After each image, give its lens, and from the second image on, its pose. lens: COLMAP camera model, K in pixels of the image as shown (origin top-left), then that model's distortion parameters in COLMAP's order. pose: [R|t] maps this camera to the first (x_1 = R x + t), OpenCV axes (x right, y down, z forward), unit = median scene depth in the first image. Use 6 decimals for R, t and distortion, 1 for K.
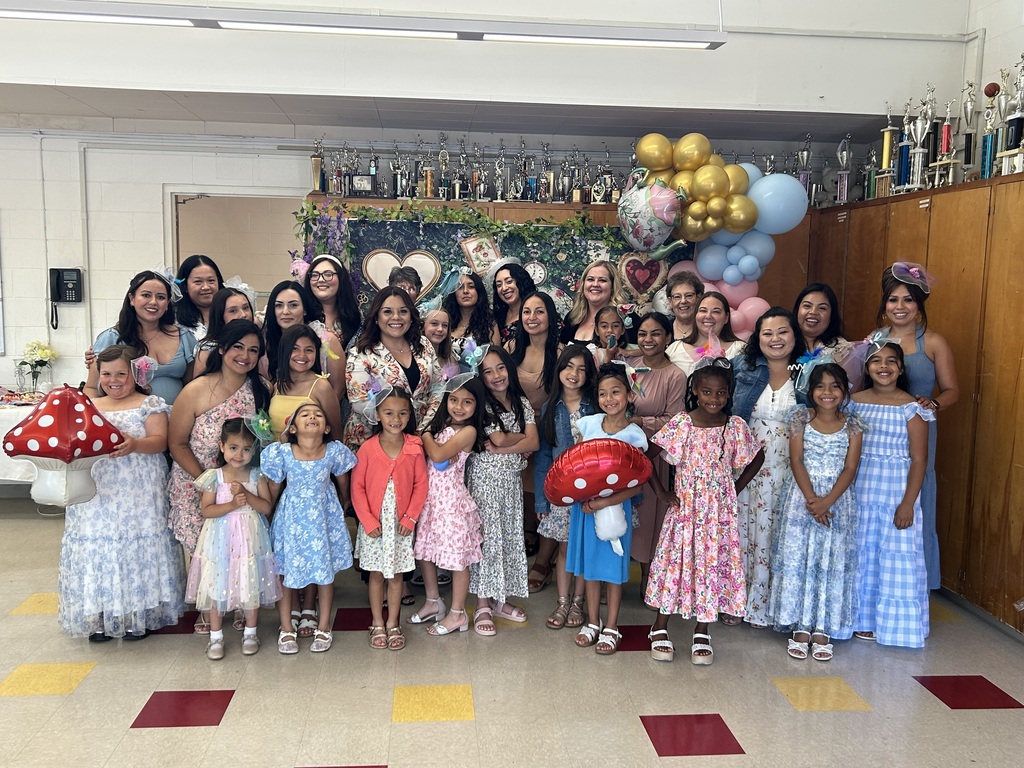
lens RADIAL K [[908.3, 0, 516.7], [0, 908.3, 406.4], [0, 0, 1]] dist [0.152030, -0.257526]
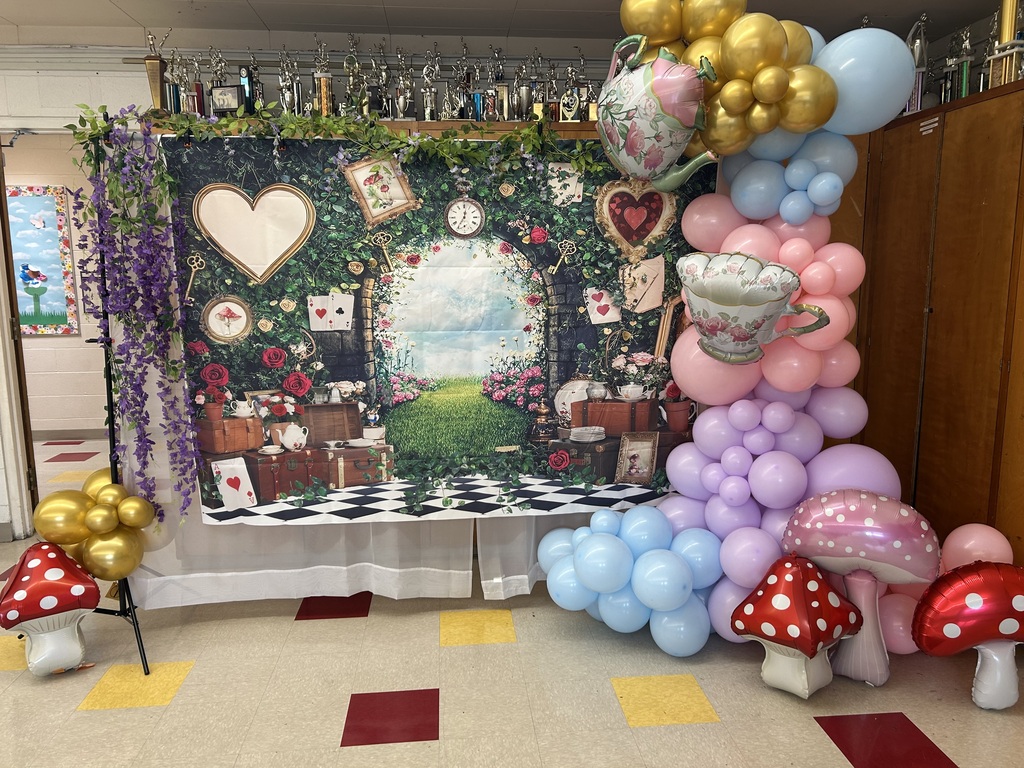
lens RADIAL K [[784.3, 0, 502.3], [0, 784.3, 388.0], [0, 0, 1]] dist [0.082477, -0.140971]
pose [[0.999380, -0.017826, -0.030372, 0.060113], [0.018612, 0.999493, 0.025819, -0.040724], [0.029897, -0.026368, 0.999205, 0.449101]]
